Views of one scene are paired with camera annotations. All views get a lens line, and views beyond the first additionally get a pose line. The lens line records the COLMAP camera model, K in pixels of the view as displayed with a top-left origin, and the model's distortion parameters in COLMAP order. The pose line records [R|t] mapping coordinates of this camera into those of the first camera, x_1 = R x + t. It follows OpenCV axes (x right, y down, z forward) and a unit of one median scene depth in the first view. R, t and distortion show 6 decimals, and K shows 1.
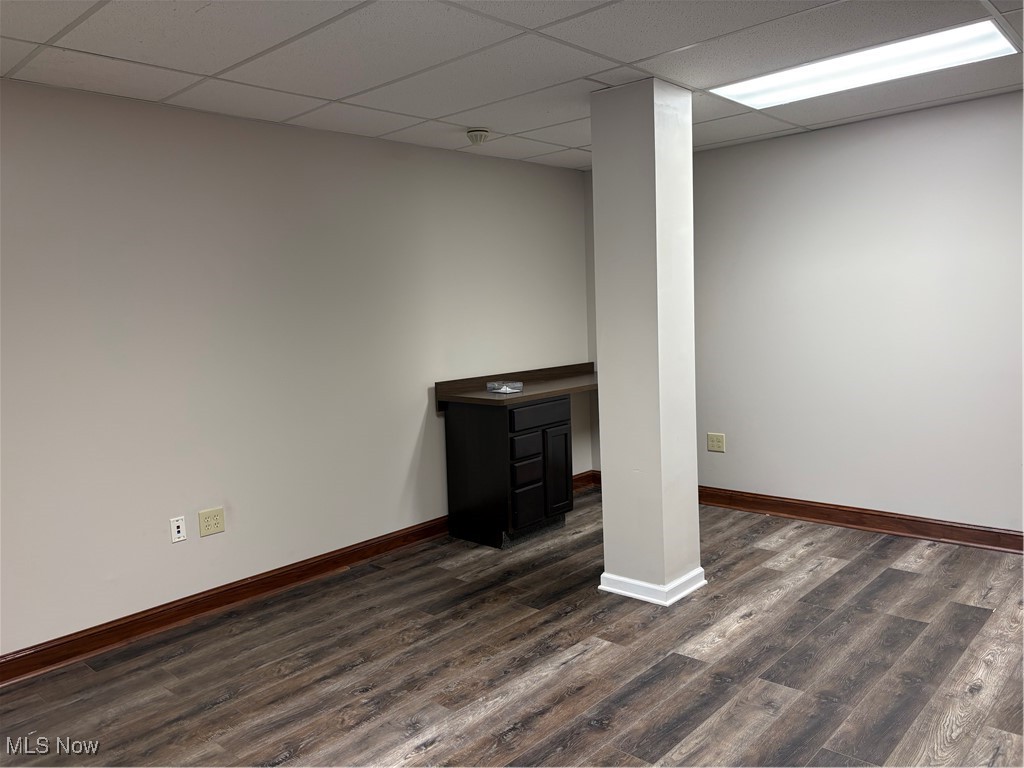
lens RADIAL K [[778.0, 0, 506.1], [0, 778.0, 384.6], [0, 0, 1]] dist [0.053636, -0.054834]
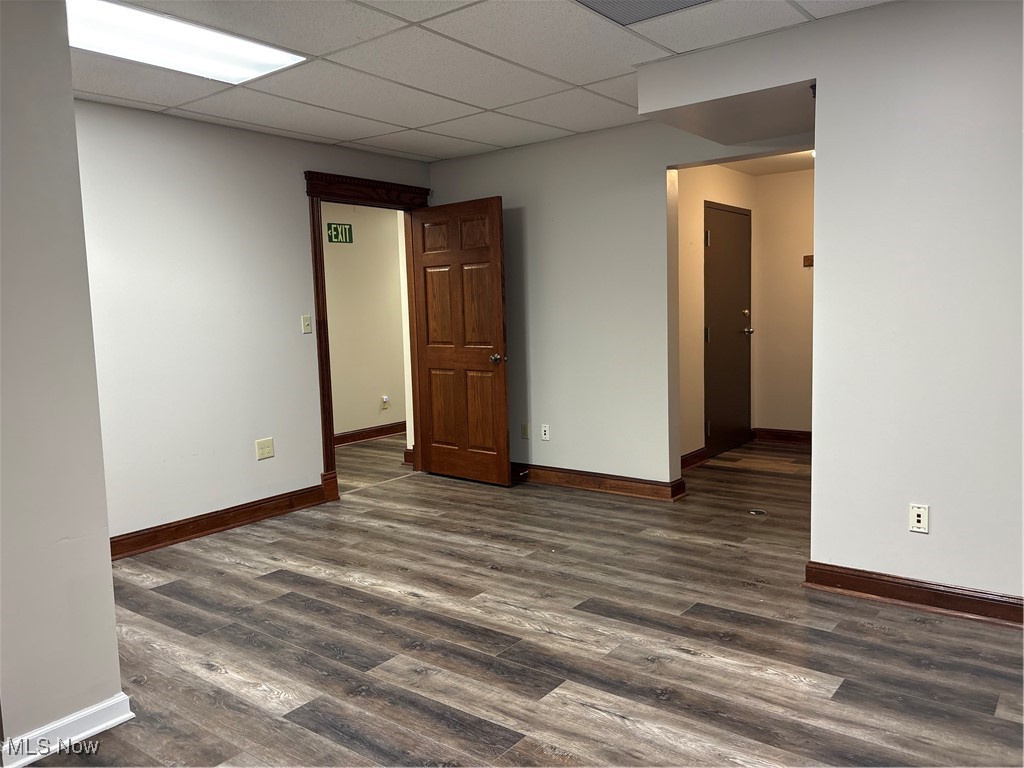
lens RADIAL K [[778.0, 0, 507.3], [0, 778.0, 380.0], [0, 0, 1]] dist [0.053636, -0.054834]
pose [[-0.080436, -0.046403, 0.995679, -0.543780], [0.136853, 0.988942, 0.057144, -0.004697], [-0.987320, 0.140858, -0.073196, 0.750087]]
